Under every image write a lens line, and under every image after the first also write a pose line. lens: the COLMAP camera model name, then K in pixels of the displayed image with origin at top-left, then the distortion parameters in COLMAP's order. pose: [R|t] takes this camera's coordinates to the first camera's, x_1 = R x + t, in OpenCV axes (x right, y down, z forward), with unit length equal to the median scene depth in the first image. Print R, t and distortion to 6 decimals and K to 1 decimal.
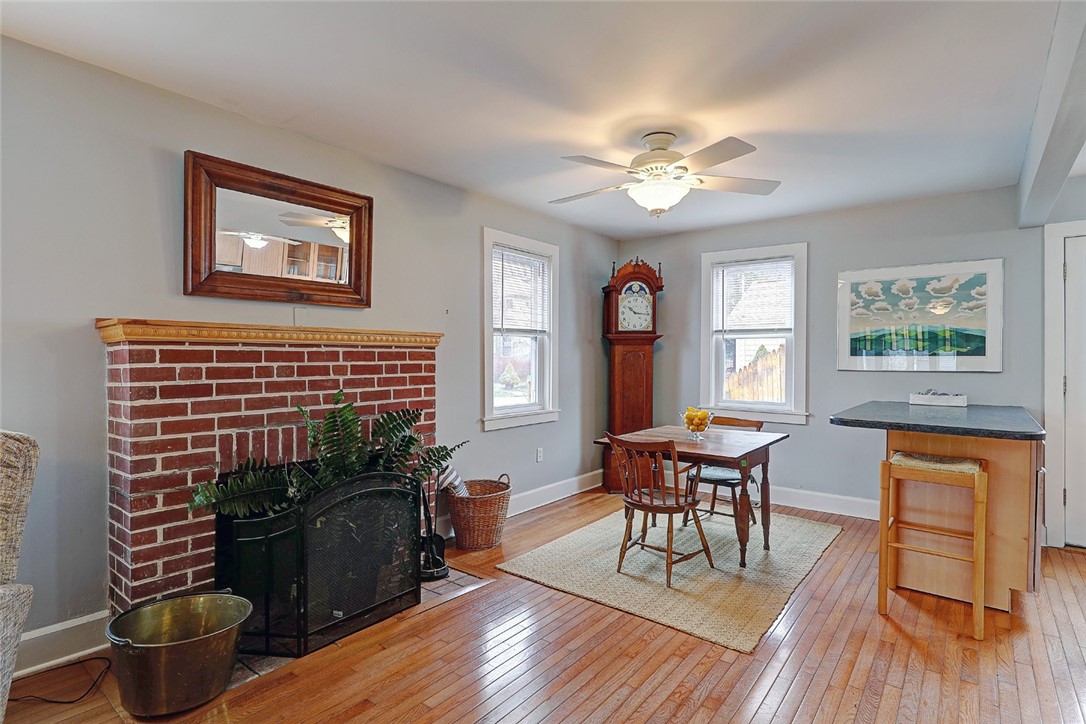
lens RADIAL K [[550.6, 0, 543.0], [0, 550.6, 362.0], [0, 0, 1]] dist [-0.000821, -0.000006]
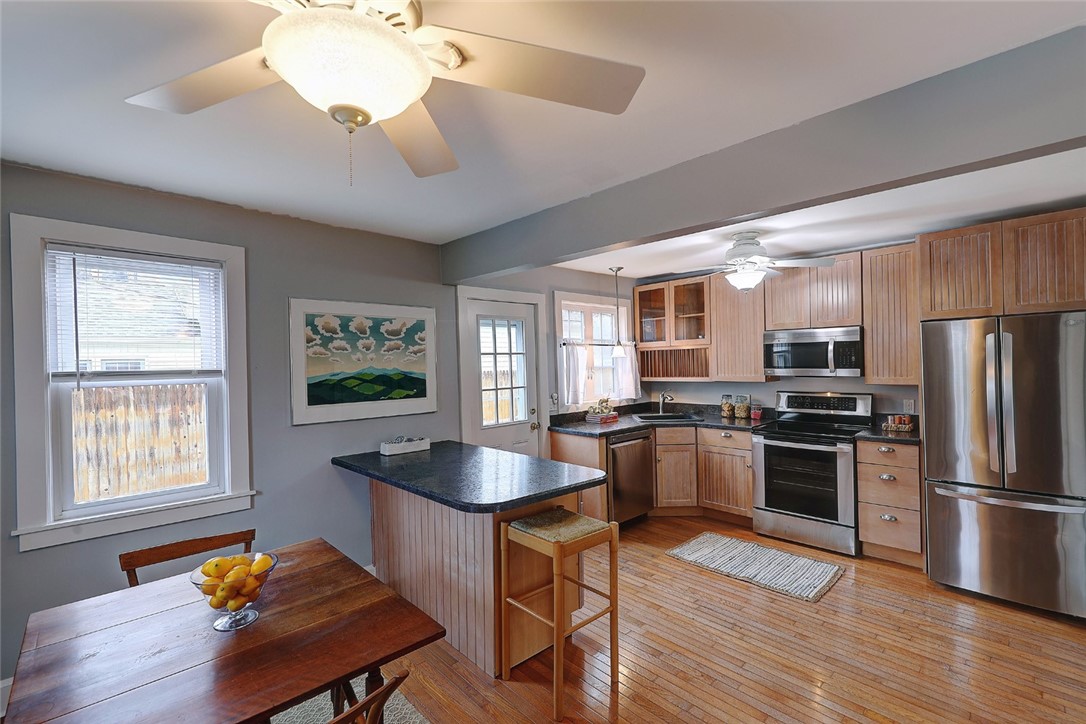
lens RADIAL K [[472.3, 0, 543.0], [0, 472.3, 362.0], [0, 0, 1]] dist [0.001879, 0.000248]
pose [[0.139116, -0.007491, 0.990248, -0.072669], [0.021023, 0.999768, 0.004610, -0.073741], [-0.990053, 0.020177, 0.139241, 0.598486]]
